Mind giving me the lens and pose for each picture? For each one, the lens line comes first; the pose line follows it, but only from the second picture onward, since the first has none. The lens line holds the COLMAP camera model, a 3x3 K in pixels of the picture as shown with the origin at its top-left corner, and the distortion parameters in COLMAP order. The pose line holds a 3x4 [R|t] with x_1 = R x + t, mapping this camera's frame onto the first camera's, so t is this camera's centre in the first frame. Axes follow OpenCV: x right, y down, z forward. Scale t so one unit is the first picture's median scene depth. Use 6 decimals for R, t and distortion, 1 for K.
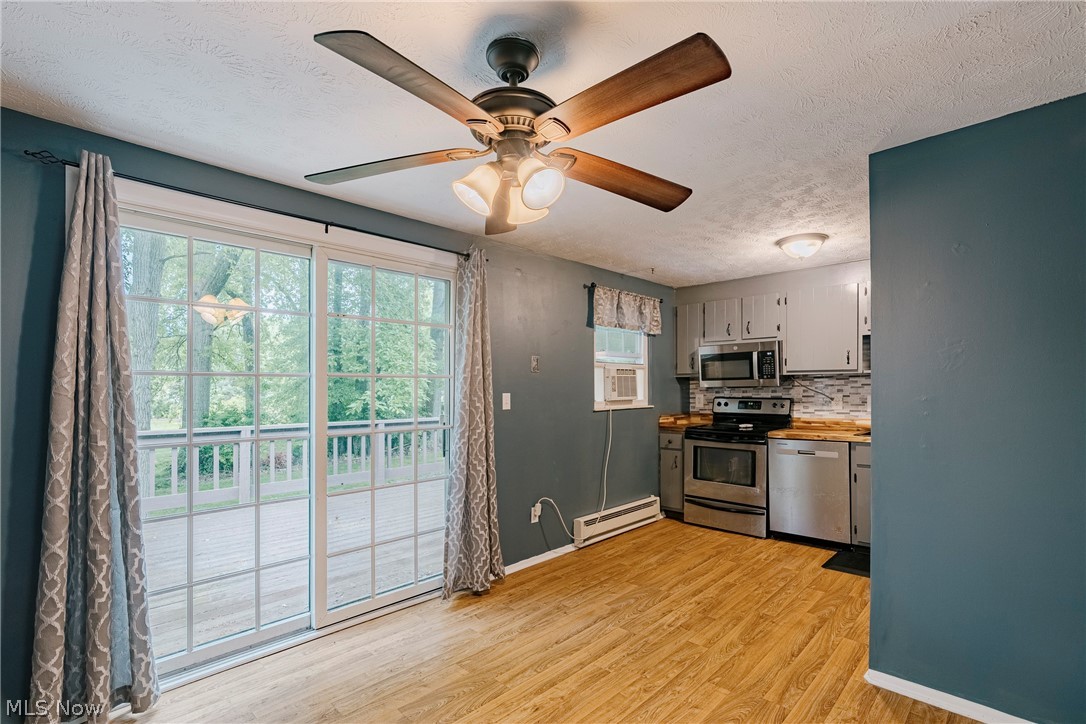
lens RADIAL K [[496.0, 0, 543.6], [0, 496.0, 388.8], [0, 0, 1]] dist [-0.010569, 0.001975]
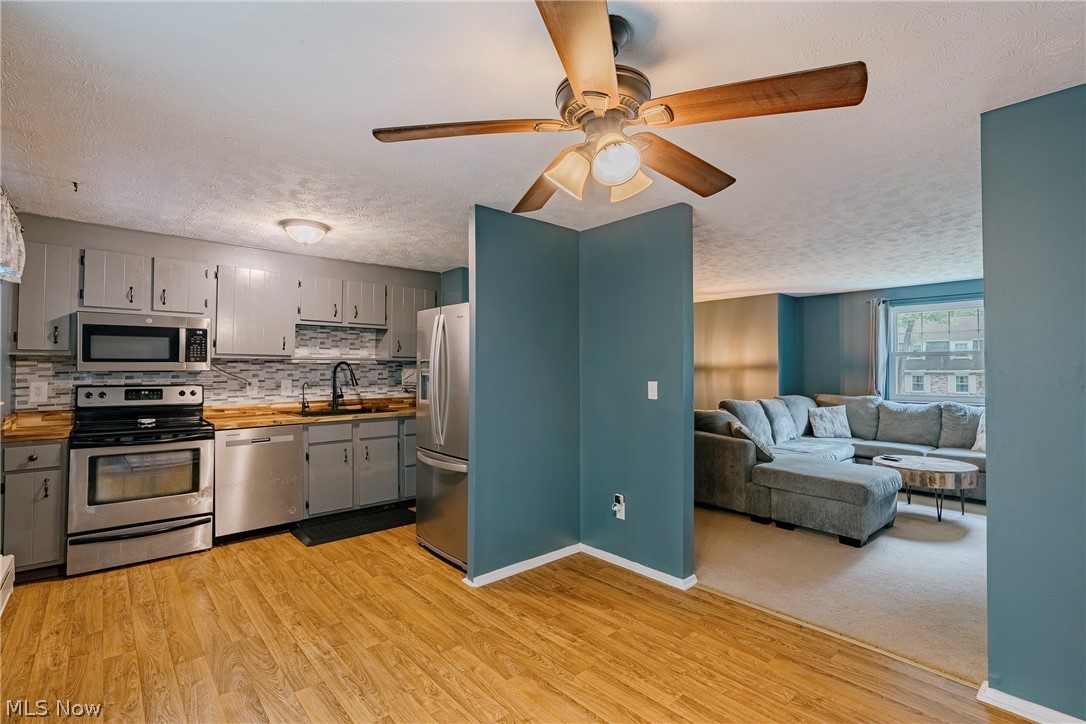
lens RADIAL K [[496.0, 0, 541.3], [0, 496.0, 361.3], [0, 0, 1]] dist [-0.010569, 0.001975]
pose [[0.073421, 0.028064, 0.996906, -0.359793], [0.001922, 0.999598, -0.028281, 0.004339], [-0.997299, 0.003993, 0.073338, 0.361508]]
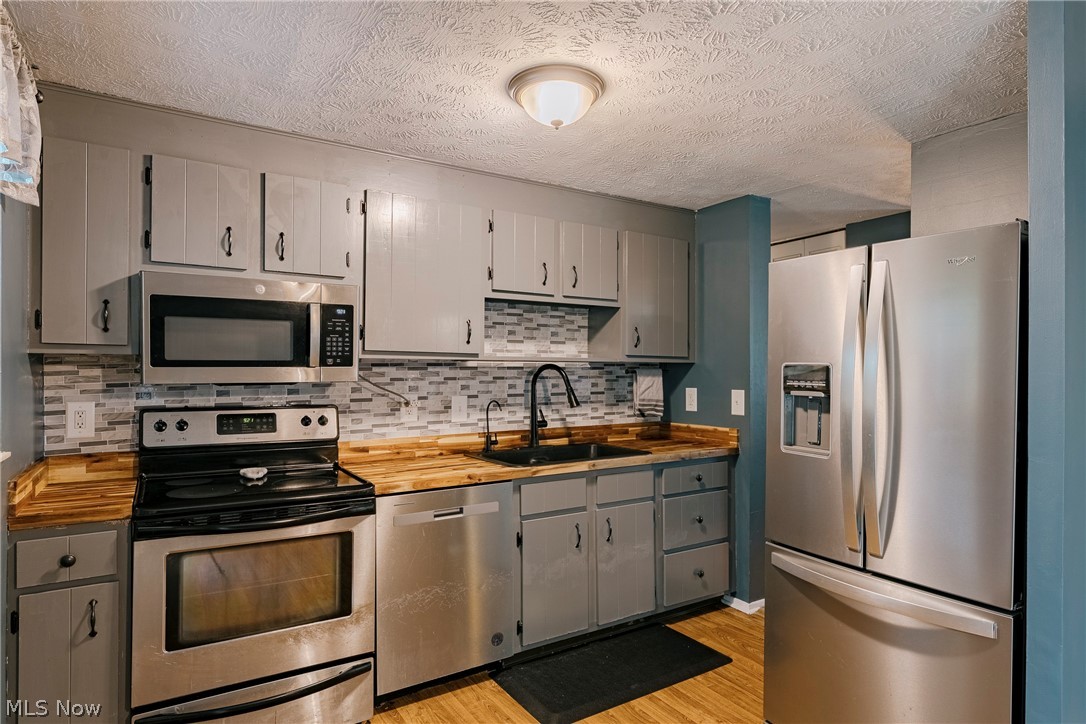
lens RADIAL K [[600.4, 0, 544.3], [0, 600.4, 373.0], [0, 0, 1]] dist [-0.008176, 0.000837]
pose [[0.226327, 0.007183, 0.974025, -0.048080], [-0.002802, 0.999973, -0.006723, -0.010495], [-0.974047, -0.001207, 0.226341, 0.710758]]
